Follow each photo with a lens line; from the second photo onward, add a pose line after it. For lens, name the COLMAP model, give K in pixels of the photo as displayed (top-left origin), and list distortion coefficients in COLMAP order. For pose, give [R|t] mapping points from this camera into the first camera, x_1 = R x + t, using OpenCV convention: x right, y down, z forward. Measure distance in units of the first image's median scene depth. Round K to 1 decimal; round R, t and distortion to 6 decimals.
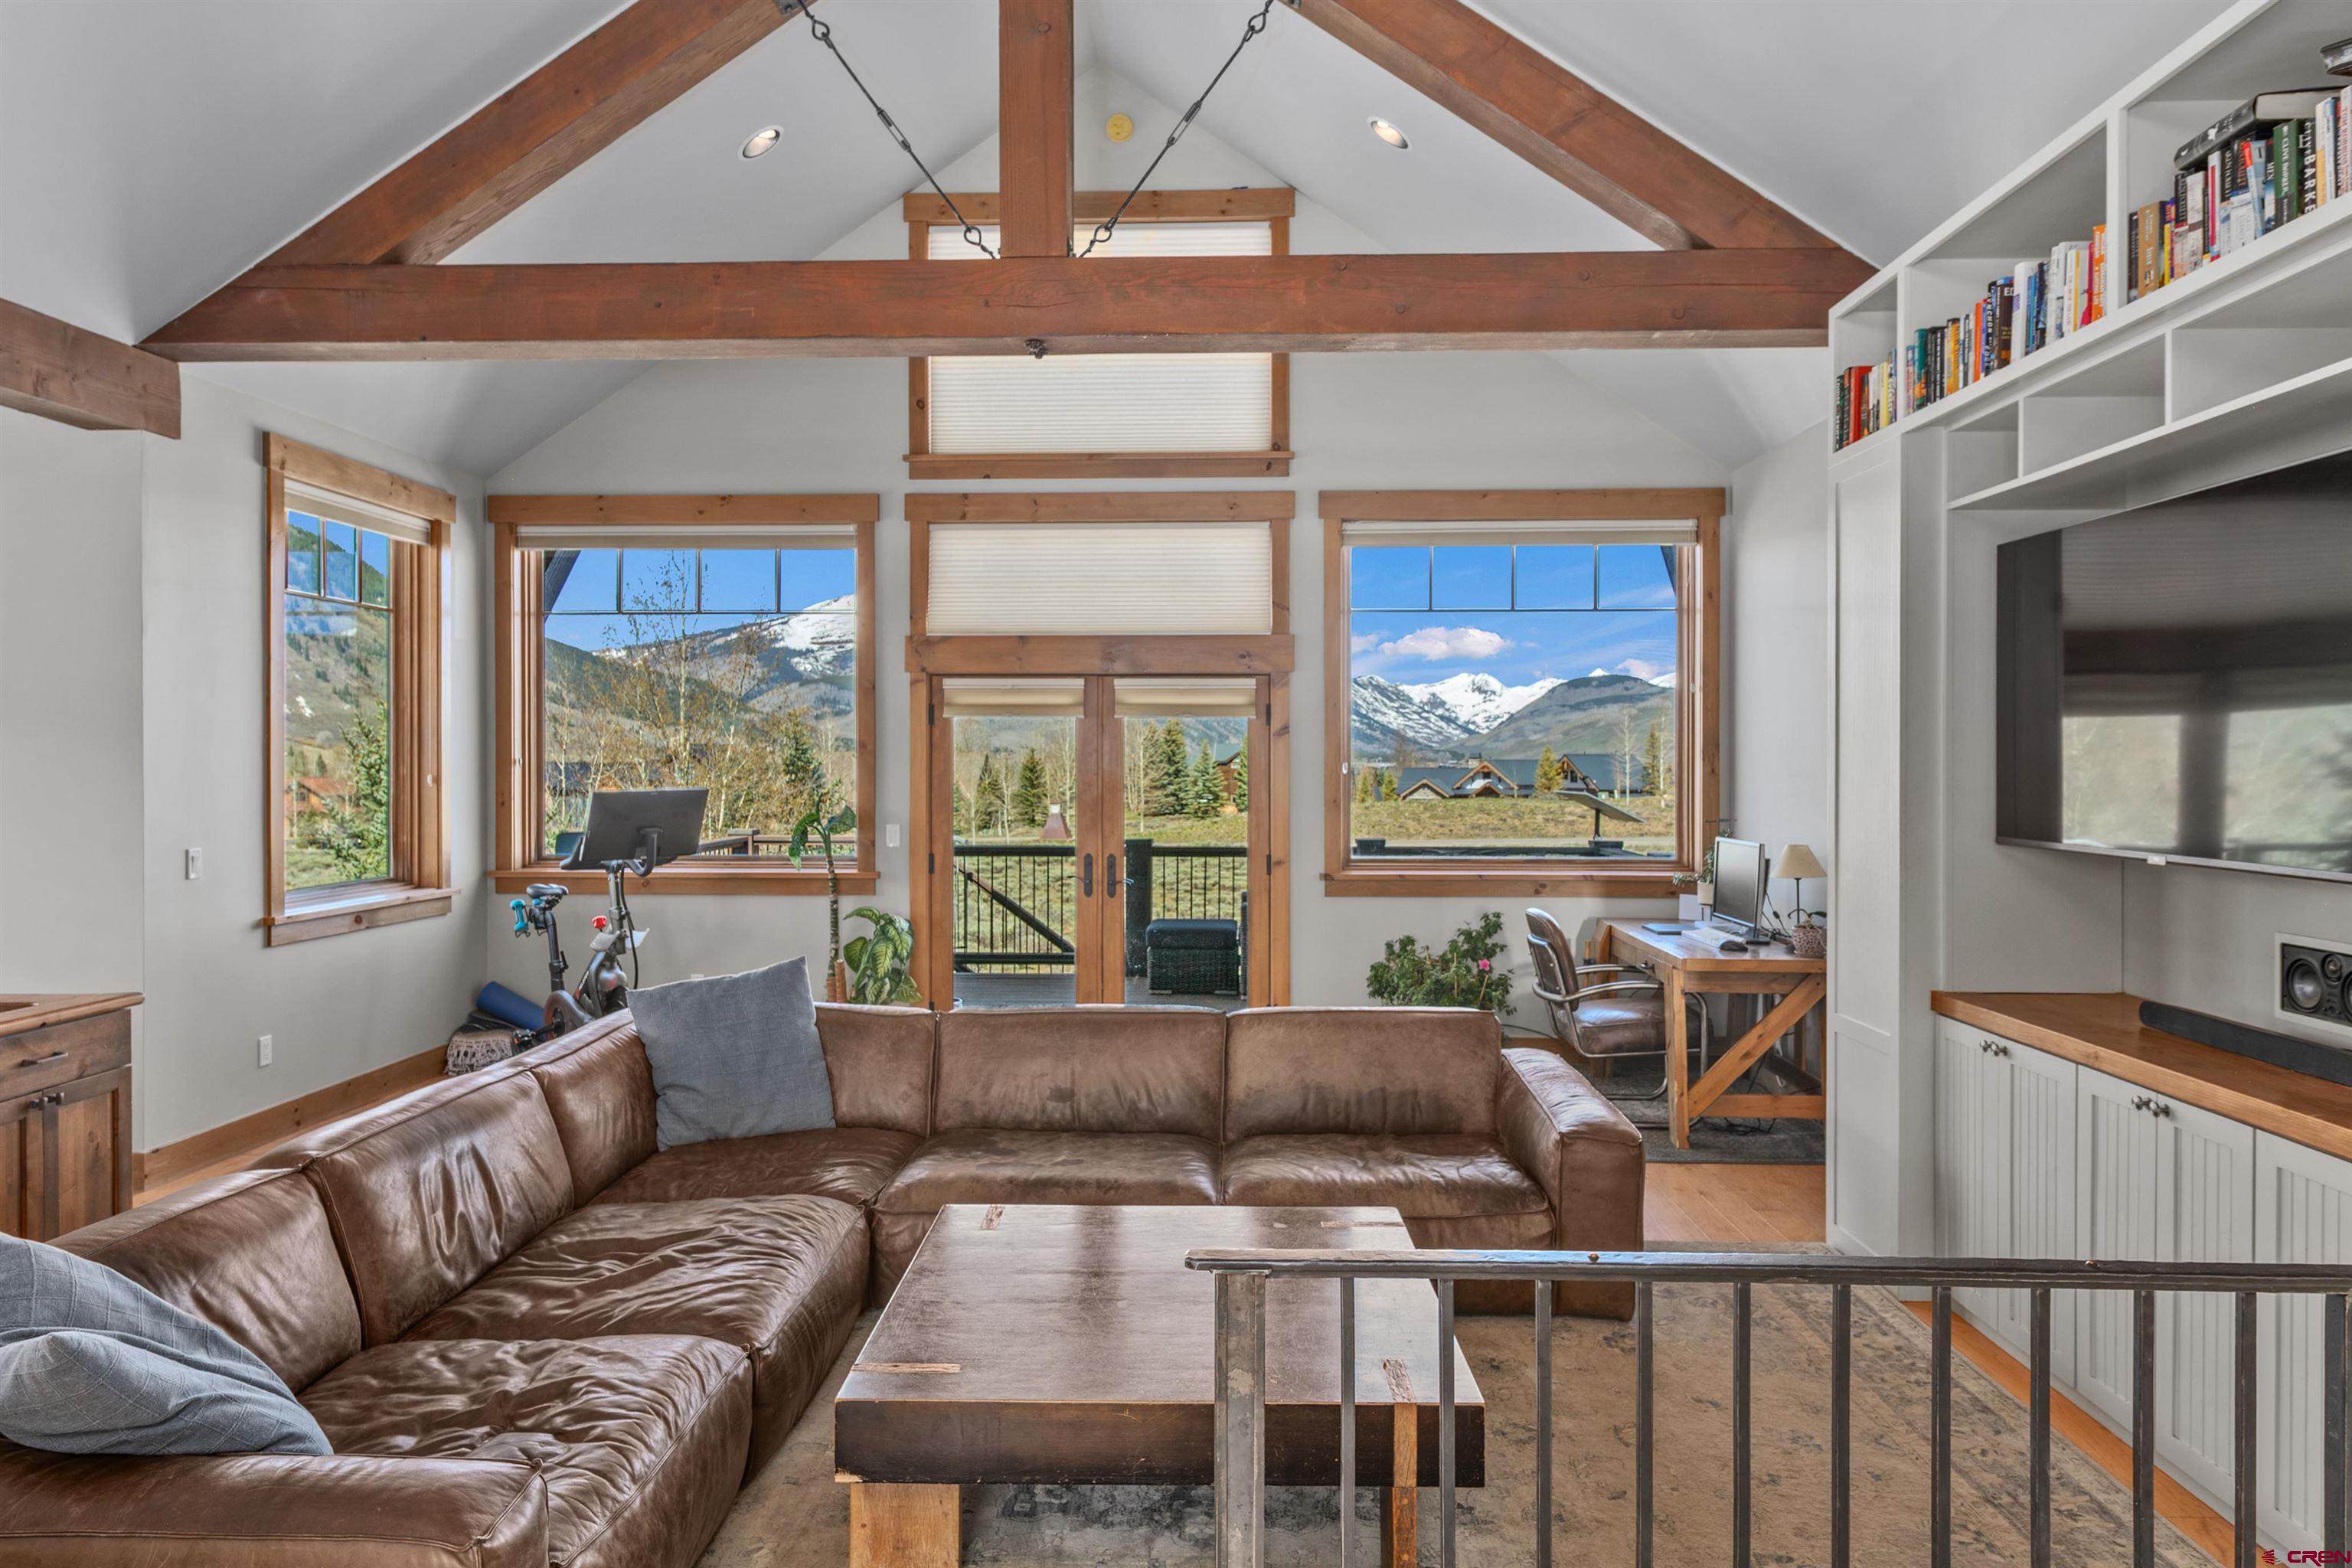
lens RADIAL K [[1504.2, 0, 1245.2], [0, 1504.2, 752.2], [0, 0, 1]] dist [0.027224, -0.000368]
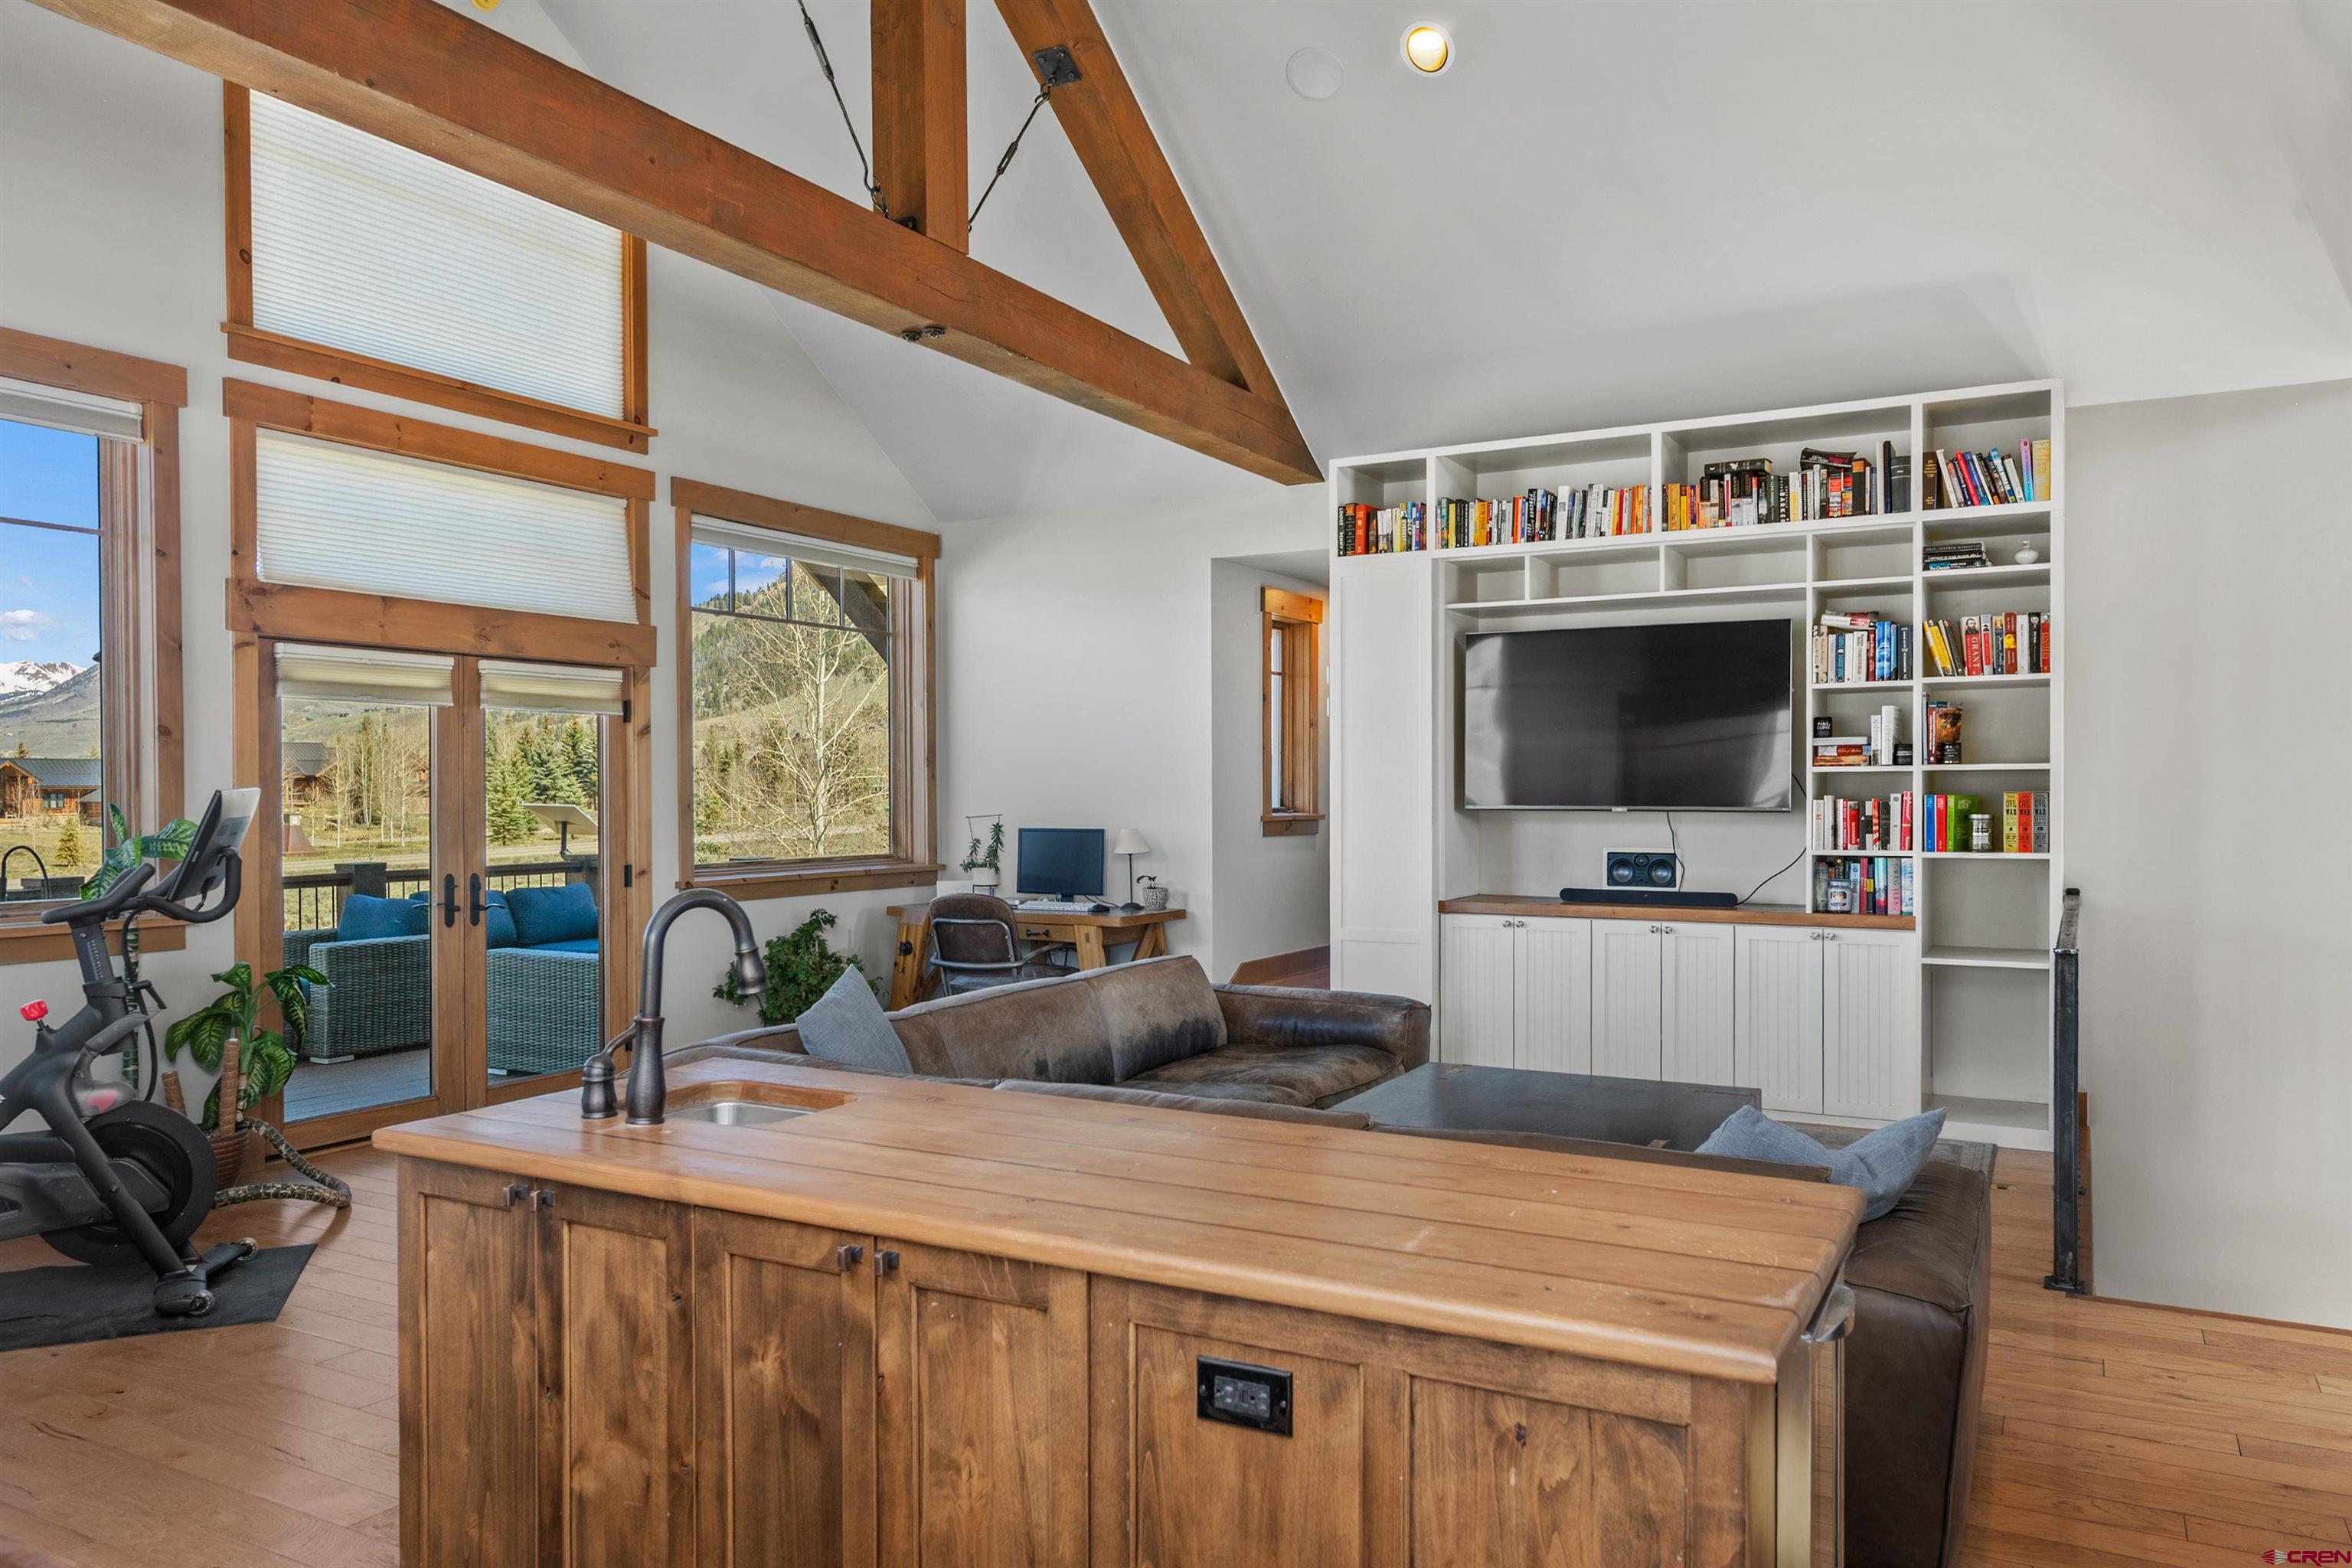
lens RADIAL K [[1558.3, 0, 1203.9], [0, 1558.3, 810.4], [0, 0, 1]] dist [-0.000343, 0.005717]
pose [[0.466744, -0.013712, 0.884286, -0.660596], [-0.002544, 0.999855, 0.016846, 0.018132], [-0.884389, -0.010113, 0.466641, 0.249389]]
